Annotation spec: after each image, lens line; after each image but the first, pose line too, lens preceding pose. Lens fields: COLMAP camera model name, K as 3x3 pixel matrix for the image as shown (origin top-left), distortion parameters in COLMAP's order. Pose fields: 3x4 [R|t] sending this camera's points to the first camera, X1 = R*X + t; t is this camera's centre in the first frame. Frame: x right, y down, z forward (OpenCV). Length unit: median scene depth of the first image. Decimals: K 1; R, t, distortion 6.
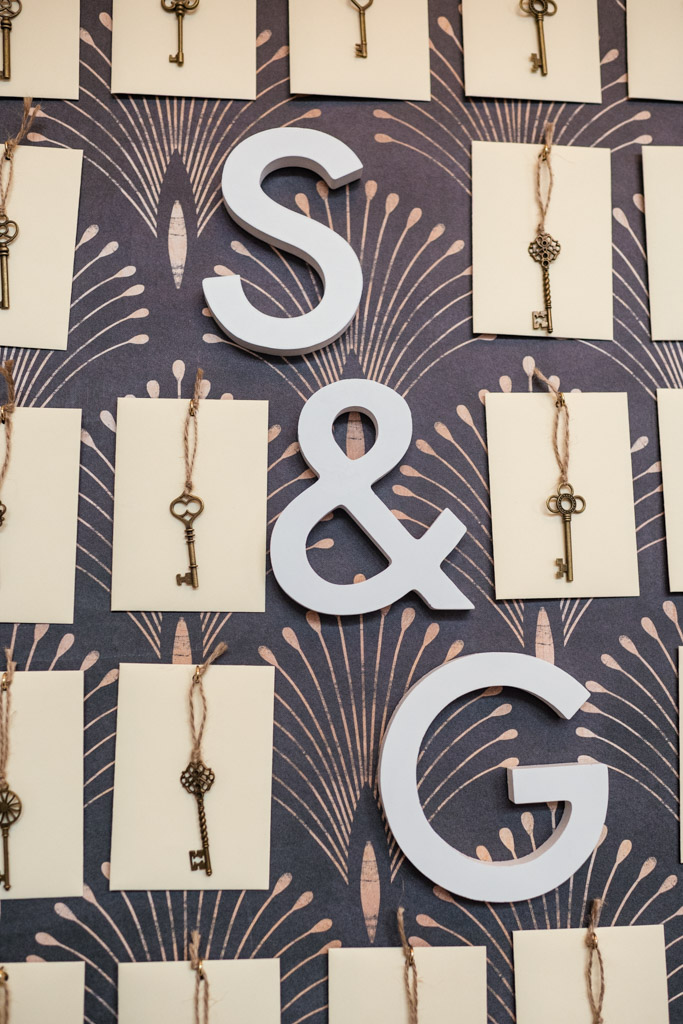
lens RADIAL K [[977.0, 0, 343.8], [0, 977.0, 496.8], [0, 0, 1]] dist [-0.013235, 0.014933]
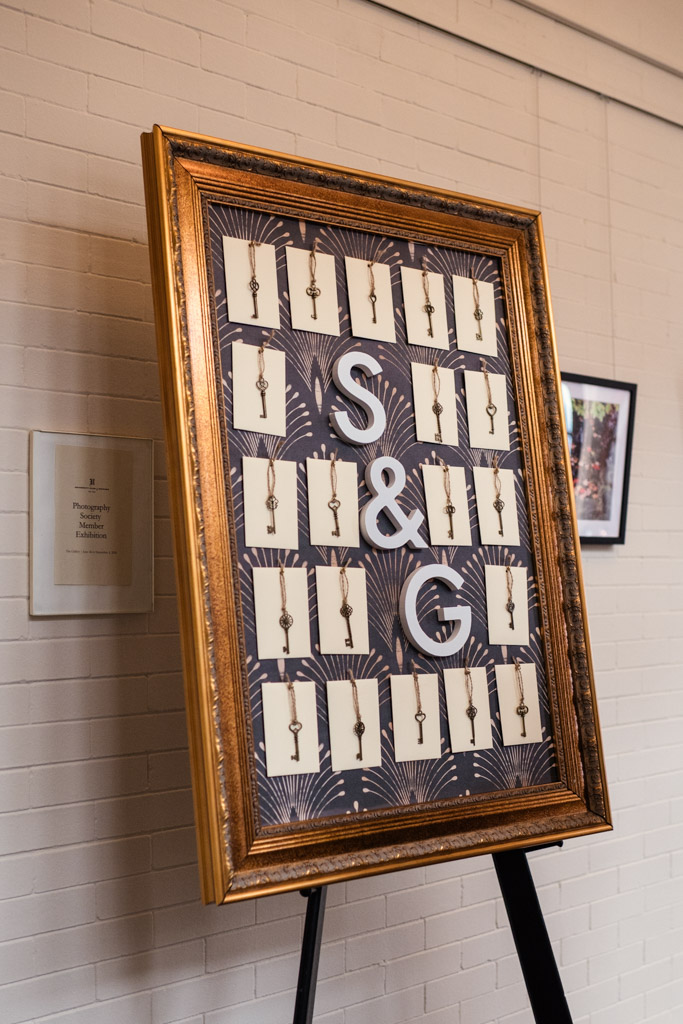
lens RADIAL K [[977.0, 0, 343.8], [0, 977.0, 496.8], [0, 0, 1]] dist [-0.013235, 0.014933]
pose [[0.866838, 0.041232, 0.496881, -1.341545], [-0.013194, 0.998123, -0.059807, 0.136630], [-0.498415, 0.045287, 0.865755, -1.132240]]
